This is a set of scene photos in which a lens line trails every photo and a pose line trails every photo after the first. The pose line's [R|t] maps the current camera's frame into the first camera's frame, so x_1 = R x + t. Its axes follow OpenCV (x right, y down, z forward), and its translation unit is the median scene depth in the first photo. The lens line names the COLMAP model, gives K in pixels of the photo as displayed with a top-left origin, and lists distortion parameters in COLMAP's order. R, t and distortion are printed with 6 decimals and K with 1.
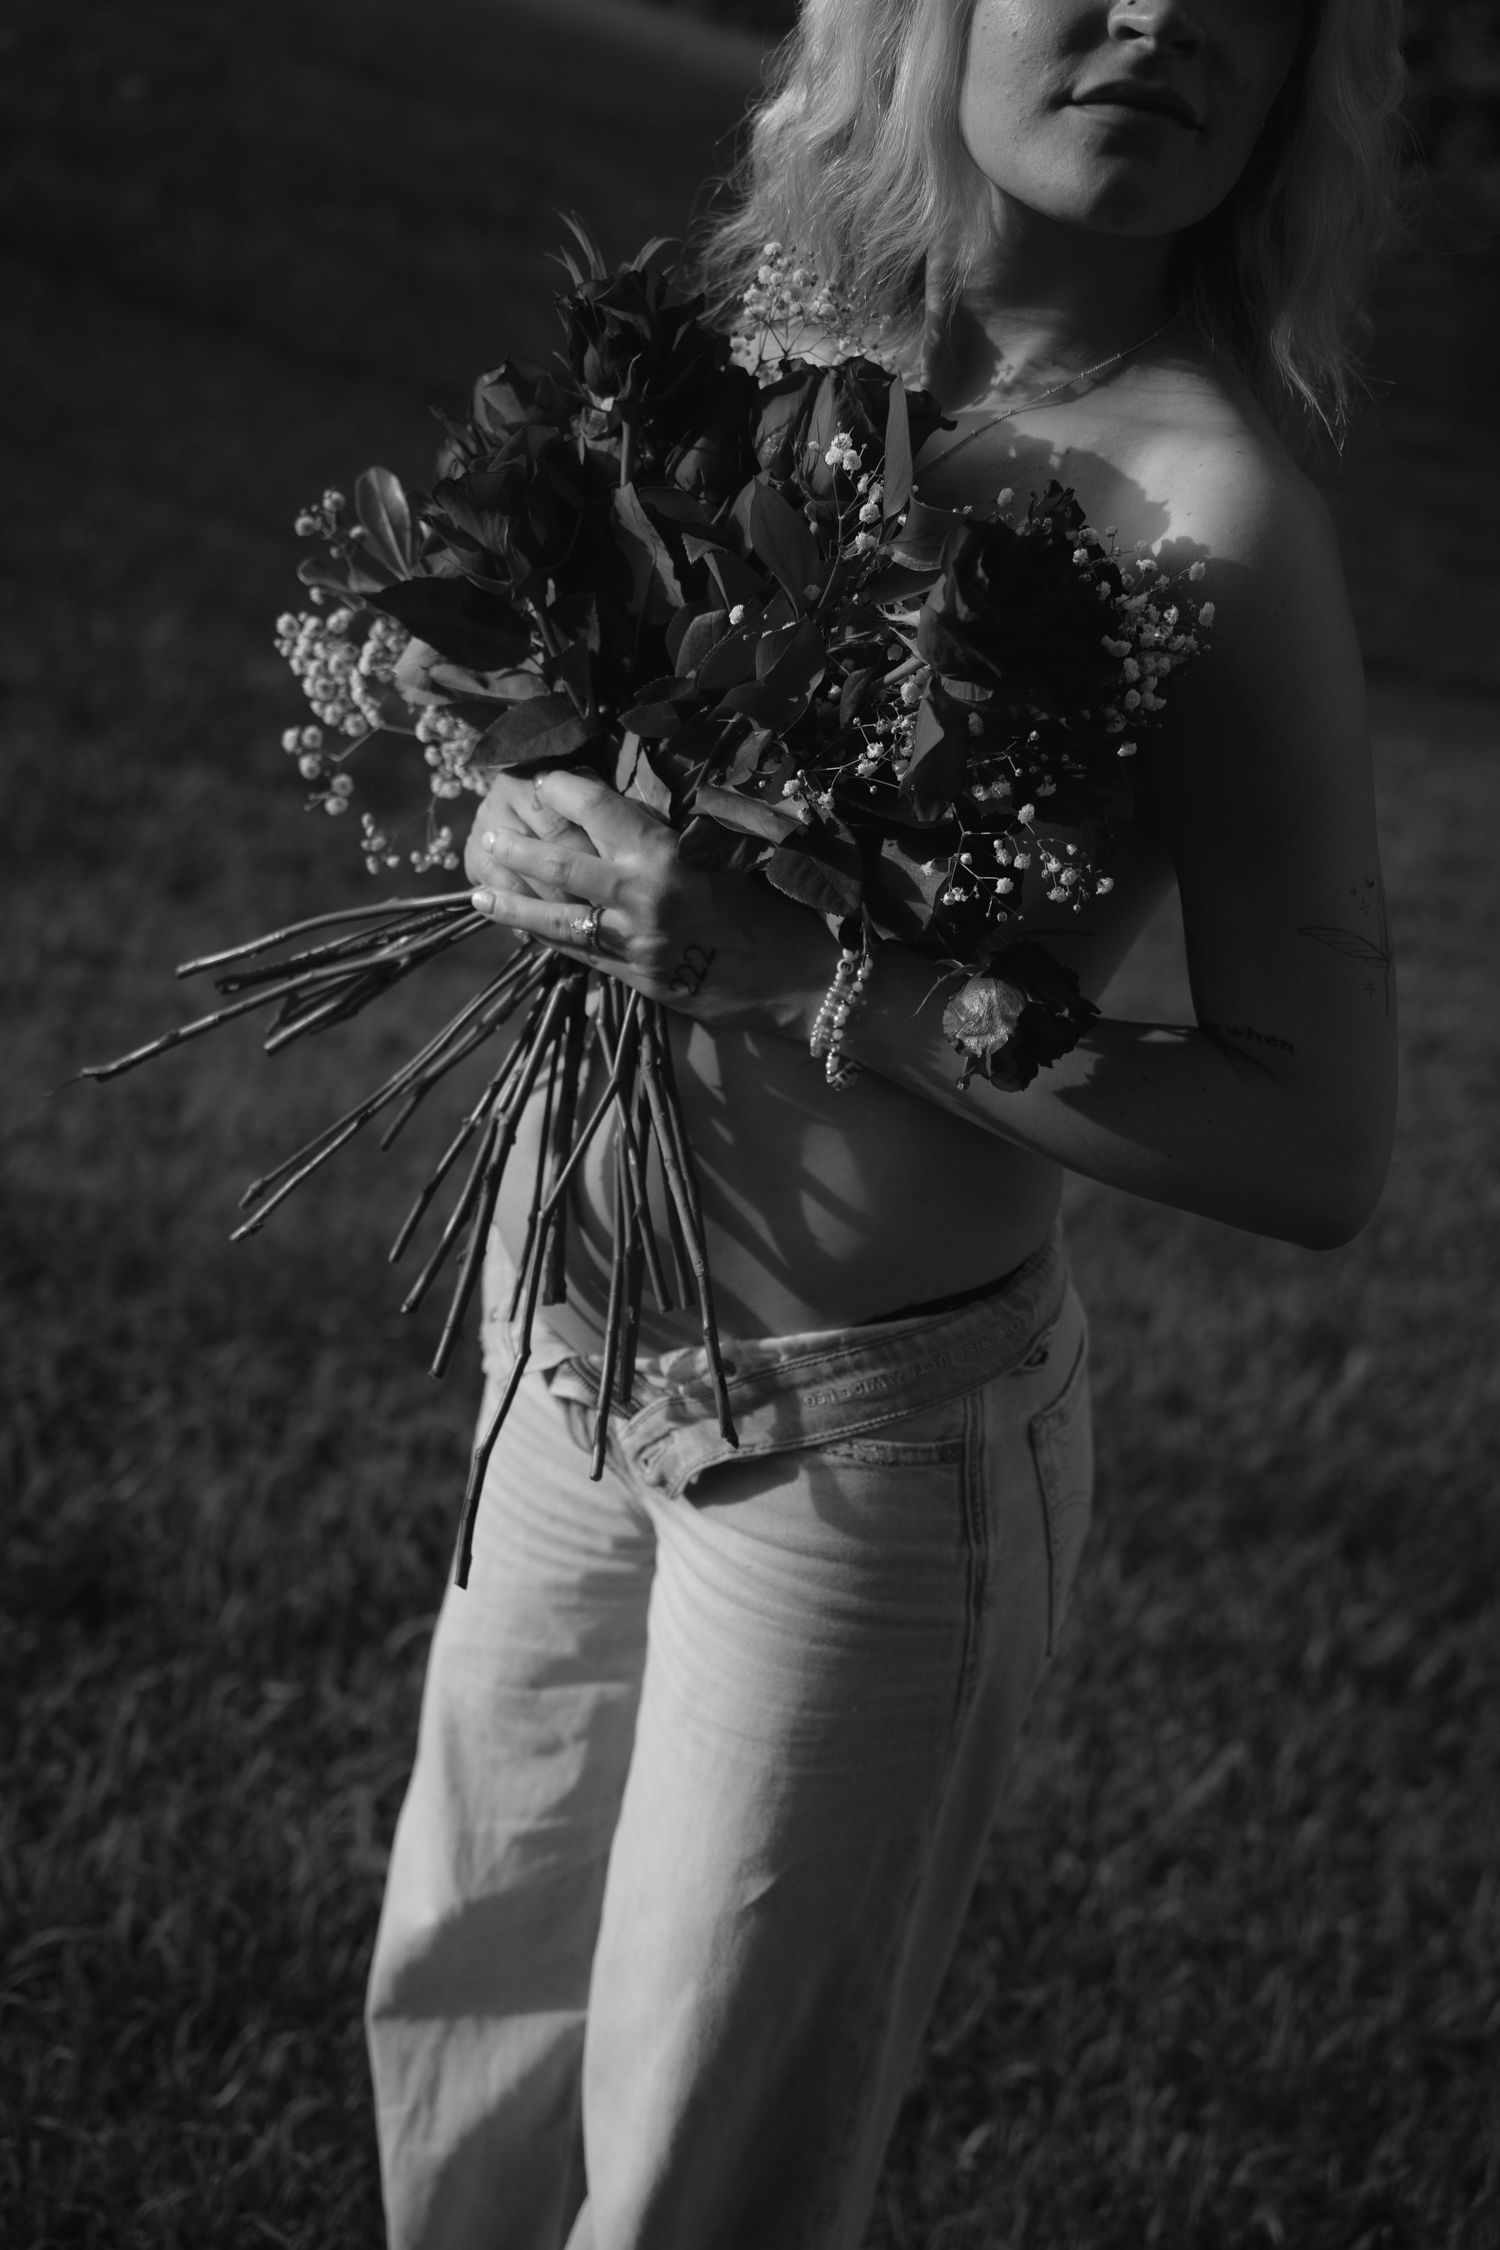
lens RADIAL K [[2651.6, 0, 750.0], [0, 2651.6, 1125.0], [0, 0, 1]] dist [0.160376, -0.407572]
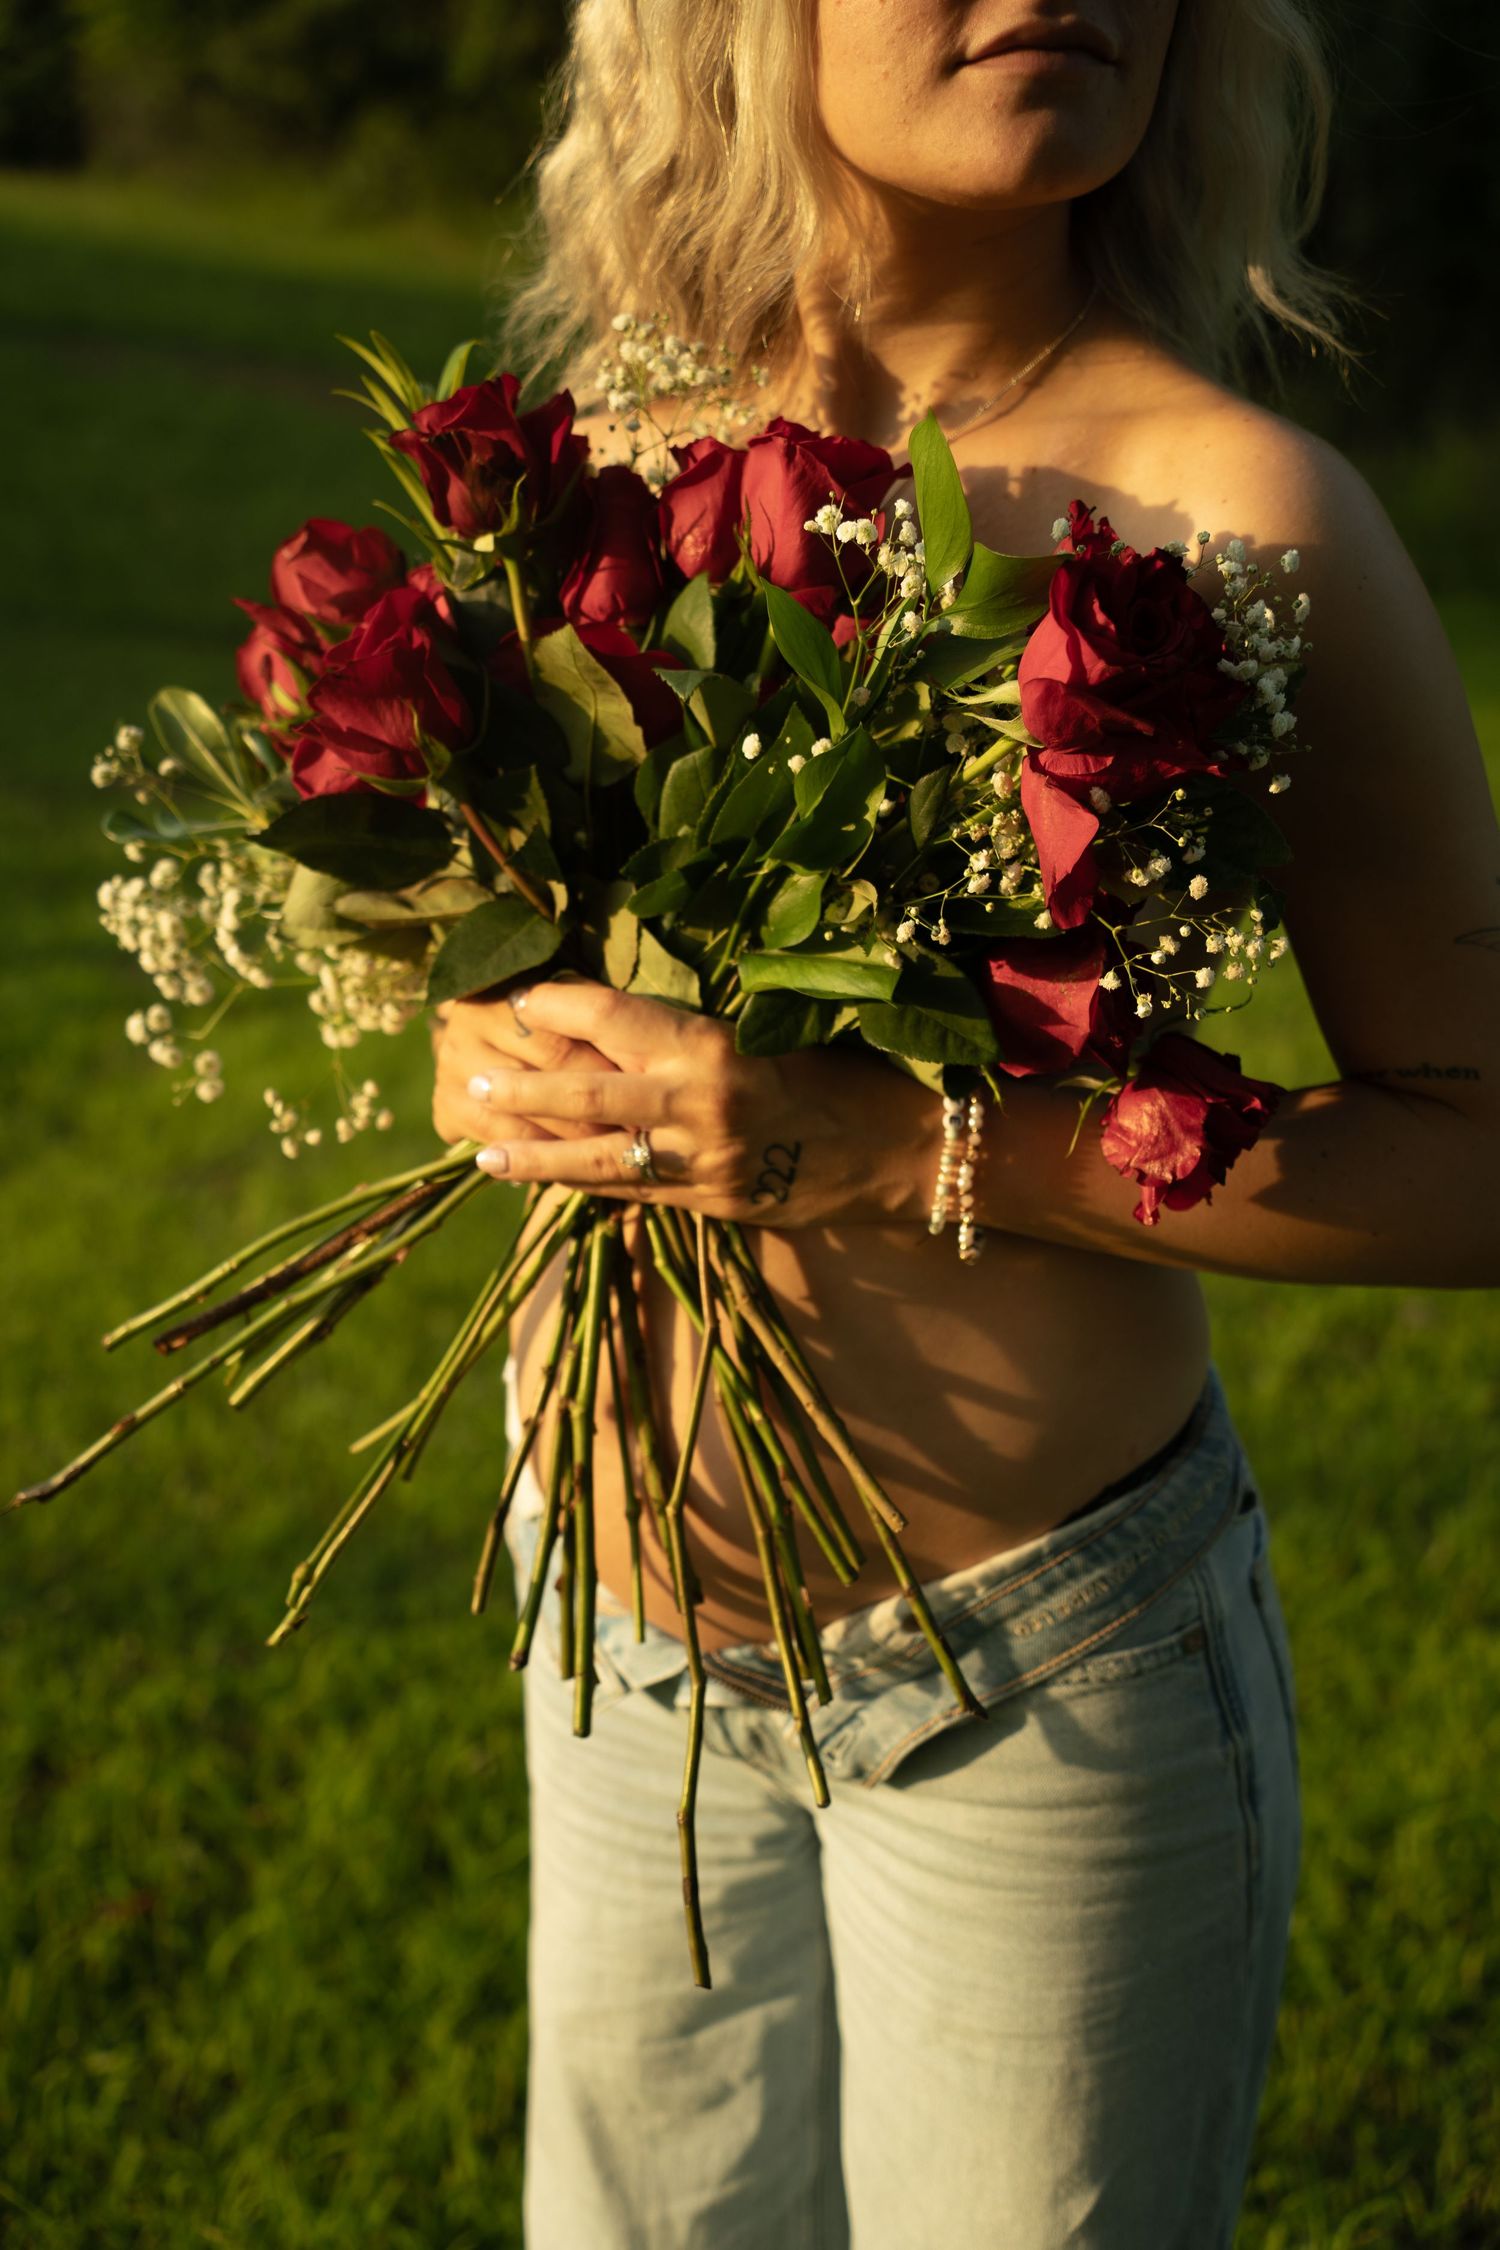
lens RADIAL K [[2651.6, 0, 750.0], [0, 2651.6, 1125.0], [0, 0, 1]] dist [0.160376, -0.407572]
pose [[0.950618, -0.266322, 0.159369, -0.151214], [0.271121, 0.962505, -0.008760, -0.065448], [-0.151060, 0.051536, 0.987180, 0.179611]]
